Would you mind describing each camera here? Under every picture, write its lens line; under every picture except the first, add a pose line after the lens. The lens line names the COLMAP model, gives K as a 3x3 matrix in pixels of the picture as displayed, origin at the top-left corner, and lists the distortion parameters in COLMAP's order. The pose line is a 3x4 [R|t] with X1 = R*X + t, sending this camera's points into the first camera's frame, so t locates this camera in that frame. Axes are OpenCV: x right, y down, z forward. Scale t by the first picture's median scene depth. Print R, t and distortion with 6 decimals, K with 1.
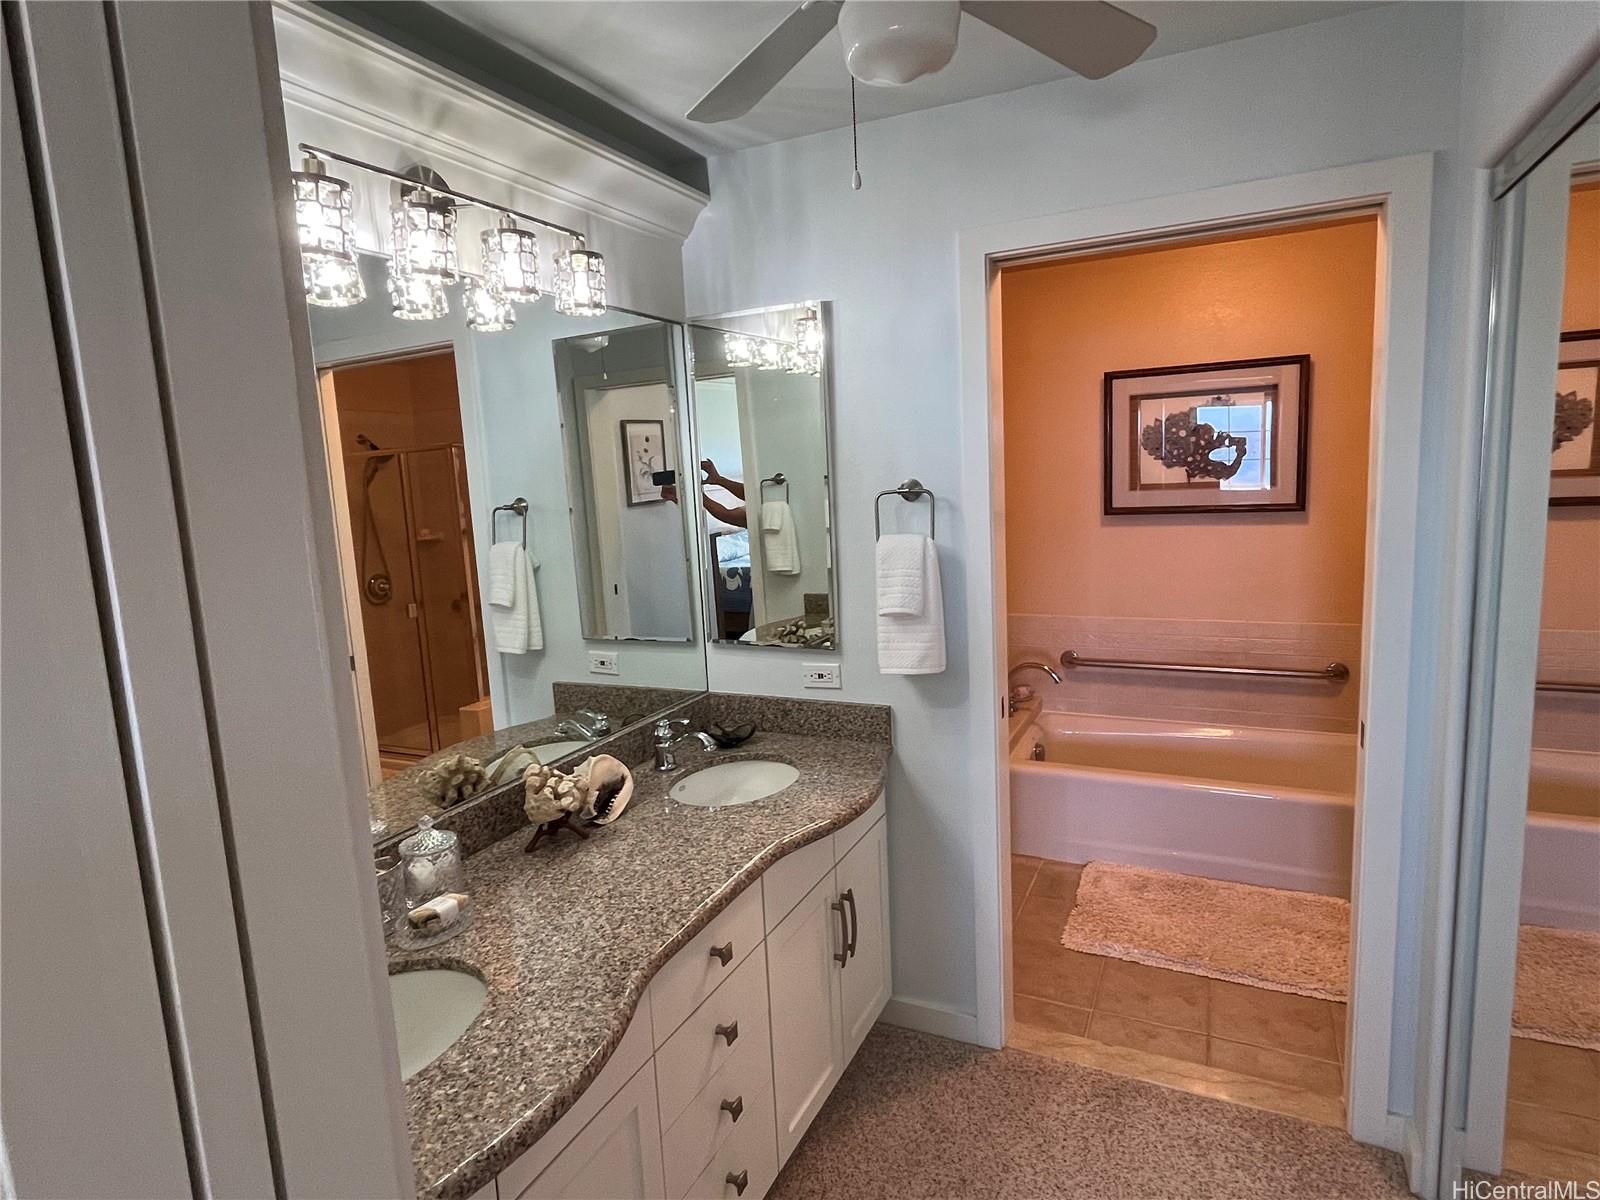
lens RADIAL K [[865.8, 0, 801.1], [0, 865.8, 596.2], [0, 0, 1]] dist [-0.013453, 0.000305]
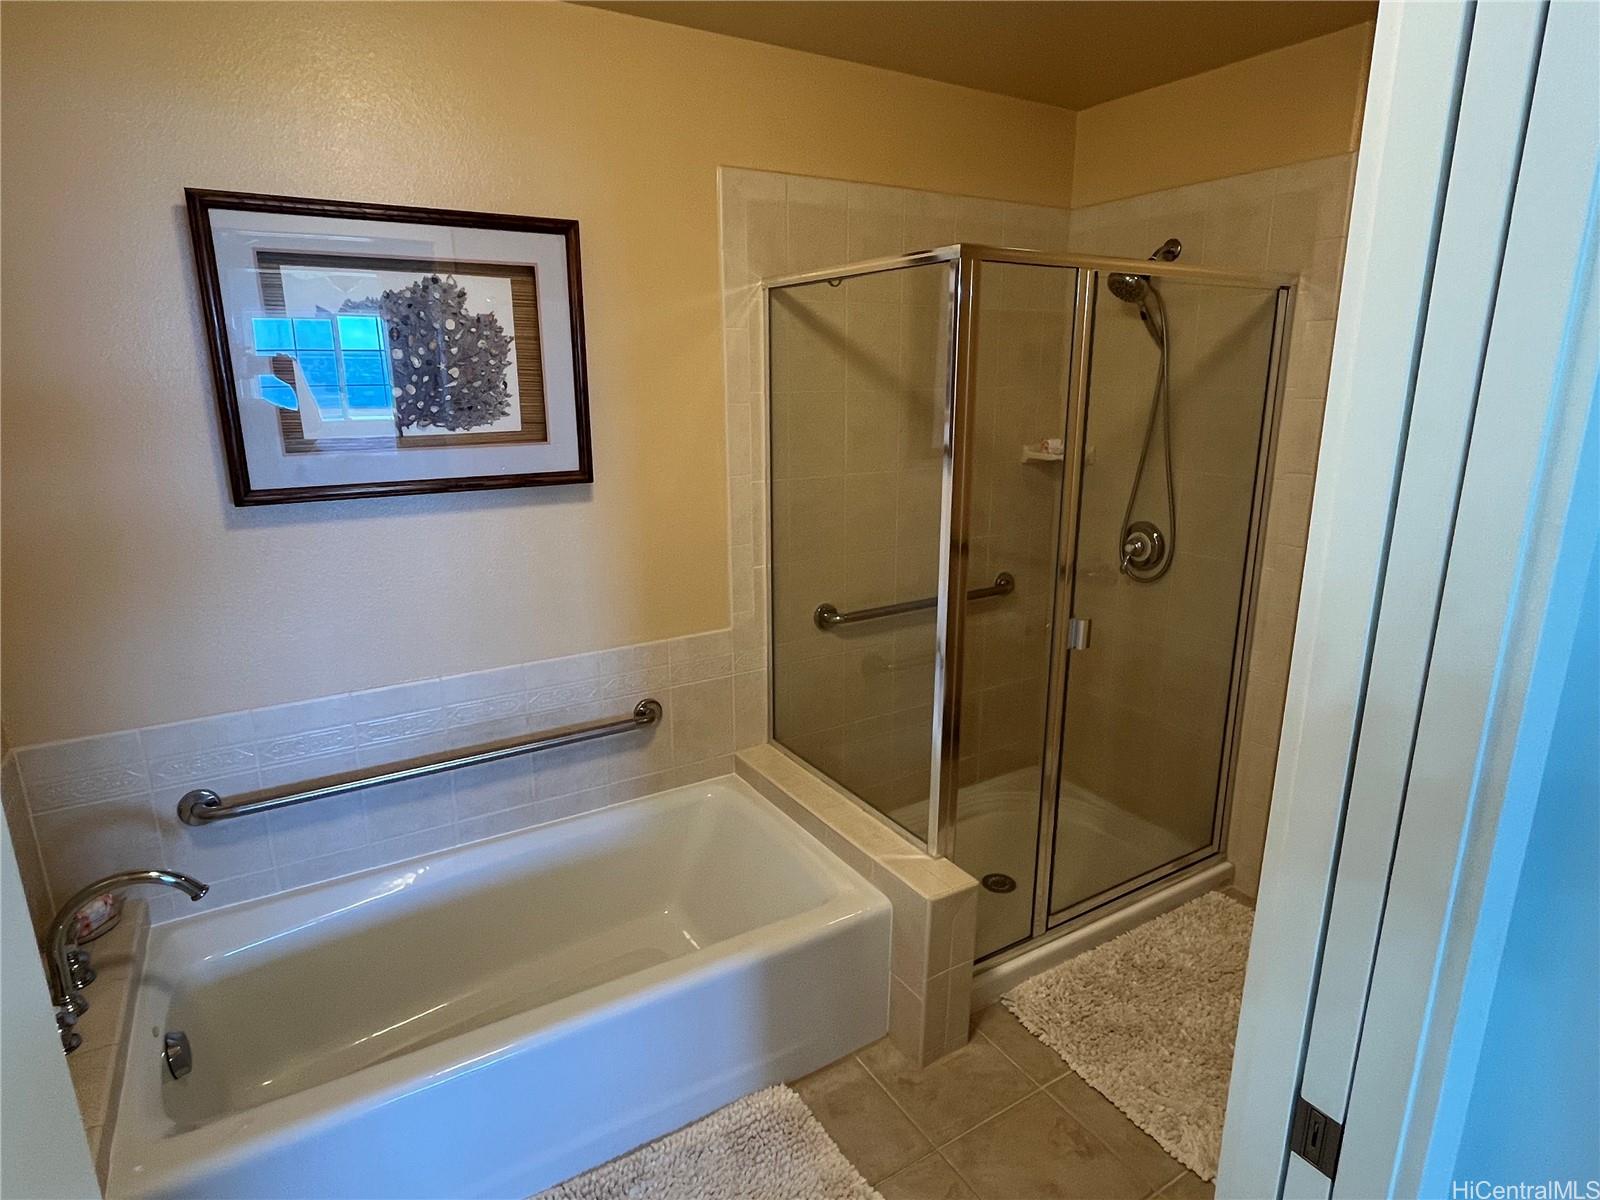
lens RADIAL K [[865.8, 0, 798.0], [0, 865.8, 596.0], [0, 0, 1]] dist [-0.013453, 0.000305]
pose [[0.538697, -0.159314, 0.827300, 0.124338], [0.097120, 0.987155, 0.126858, -0.078487], [-0.836883, 0.012009, 0.547250, 0.504356]]
